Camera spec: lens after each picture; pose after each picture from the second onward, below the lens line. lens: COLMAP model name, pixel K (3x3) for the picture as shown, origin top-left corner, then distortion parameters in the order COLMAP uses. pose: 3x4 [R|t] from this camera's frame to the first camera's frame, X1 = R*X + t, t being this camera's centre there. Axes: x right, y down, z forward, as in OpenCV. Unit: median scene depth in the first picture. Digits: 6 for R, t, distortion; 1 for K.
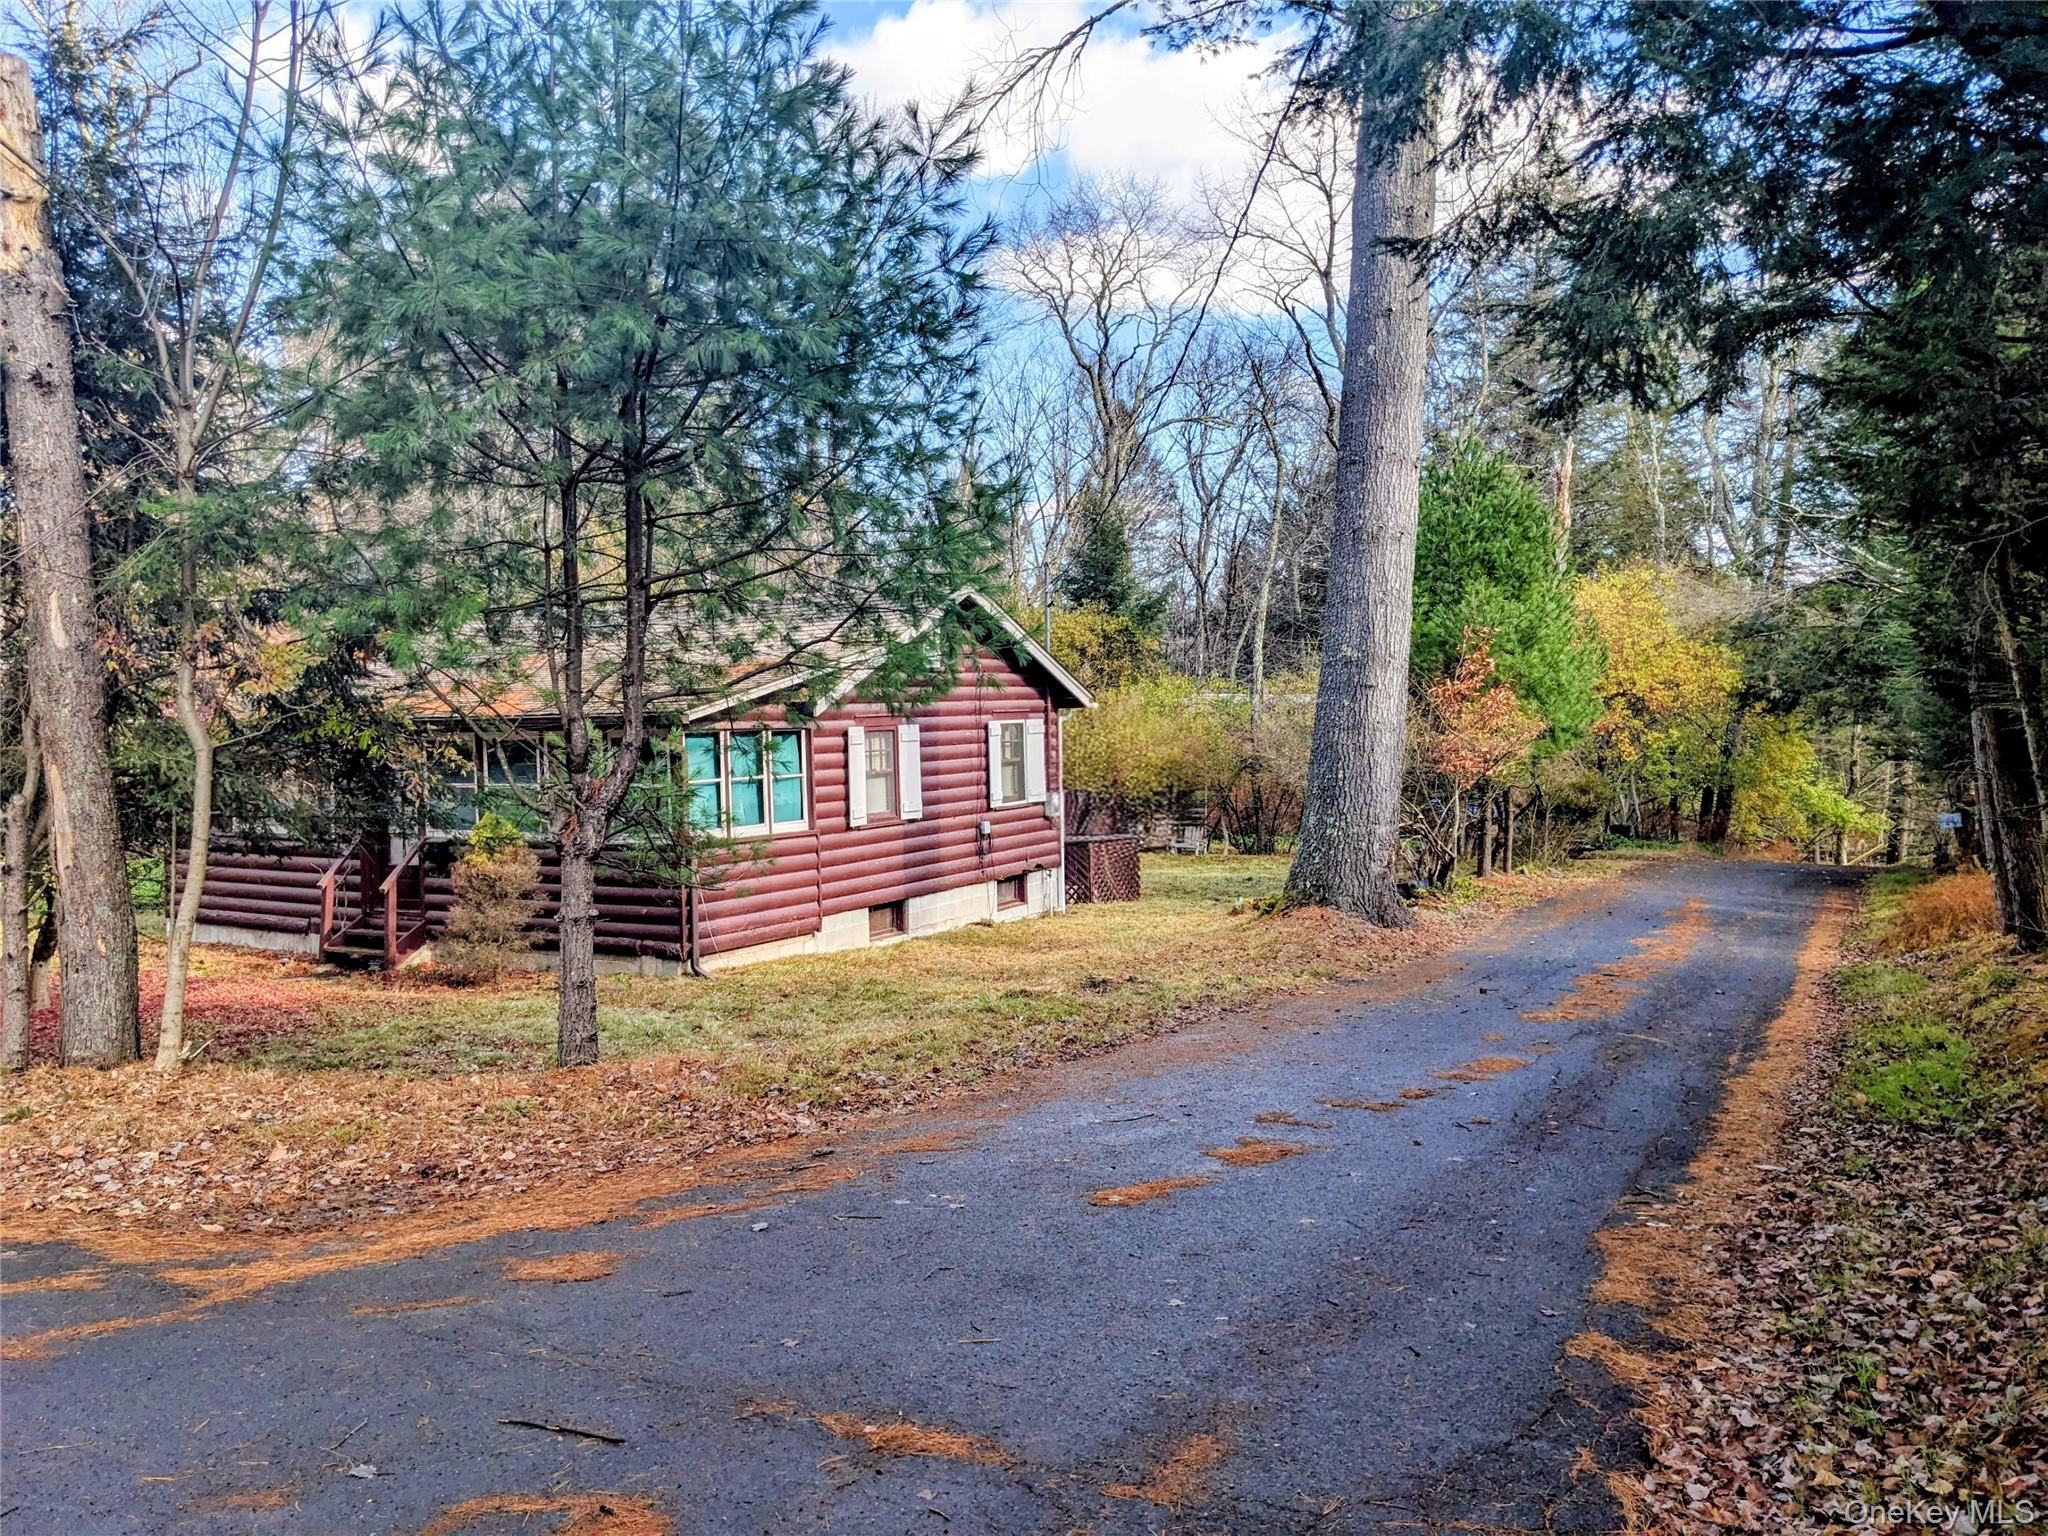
lens RADIAL K [[1636.6, 0, 1021.8], [0, 1636.6, 768.4], [0, 0, 1]] dist [0.042586, -0.072176]
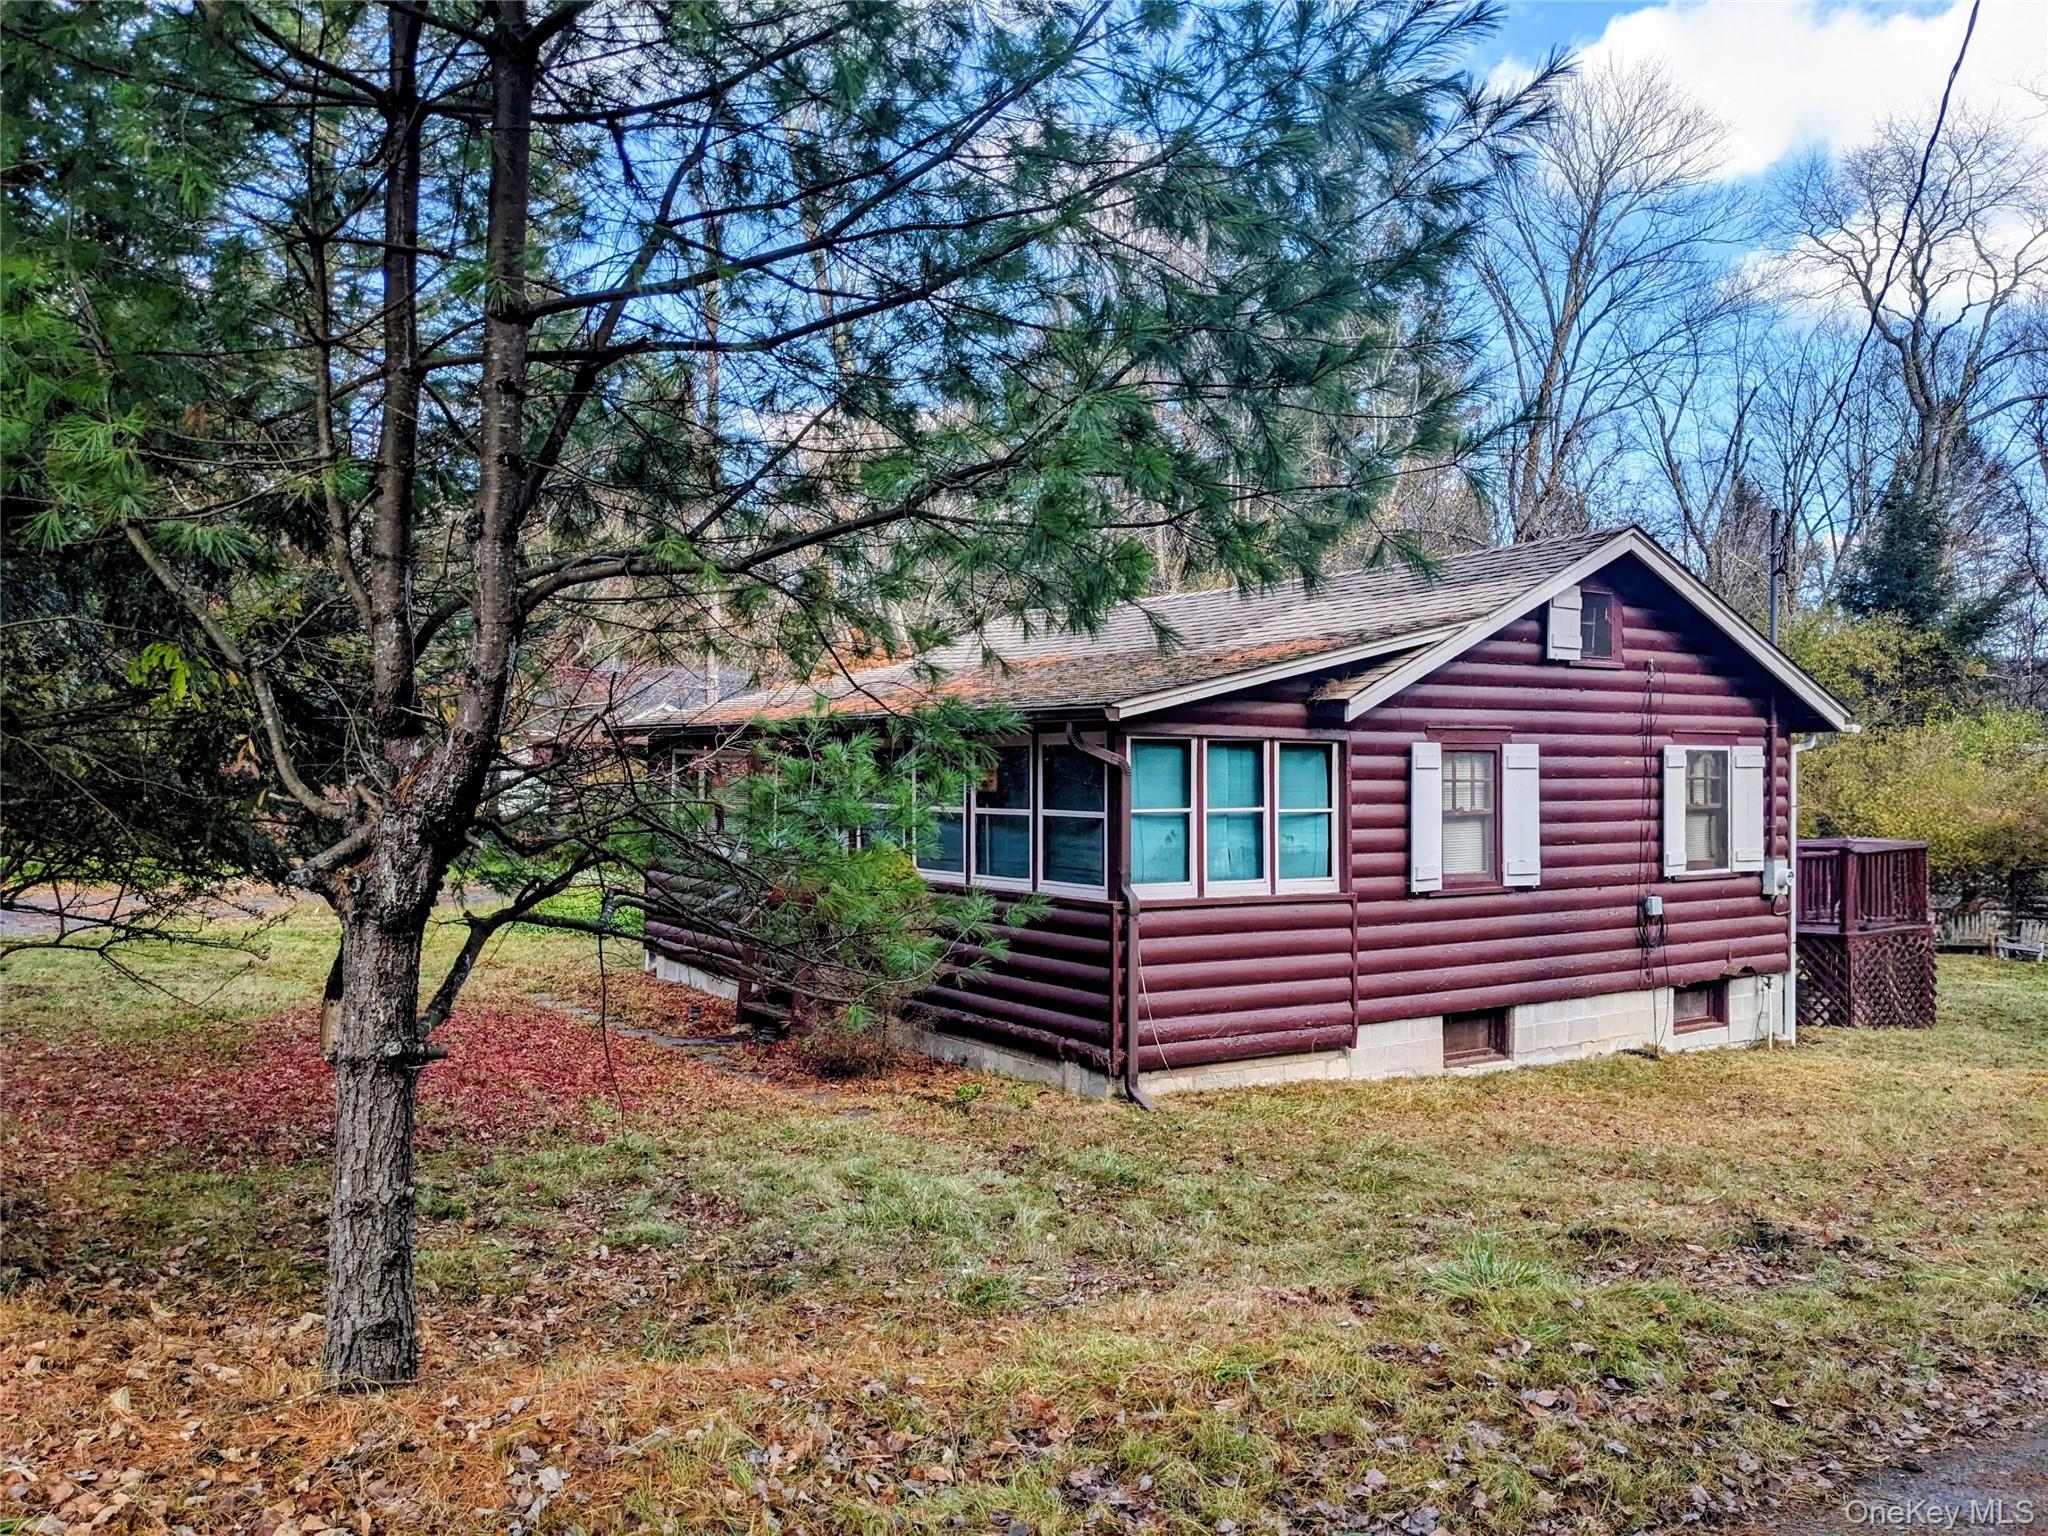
lens RADIAL K [[1636.6, 0, 981.8], [0, 1636.6, 749.1], [0, 0, 1]] dist [0.042586, -0.072176]
pose [[0.890813, 0.020346, -0.453915, 0.036419], [-0.039887, 0.998642, -0.033516, 0.006202], [0.452616, 0.047962, 0.890415, 0.285233]]
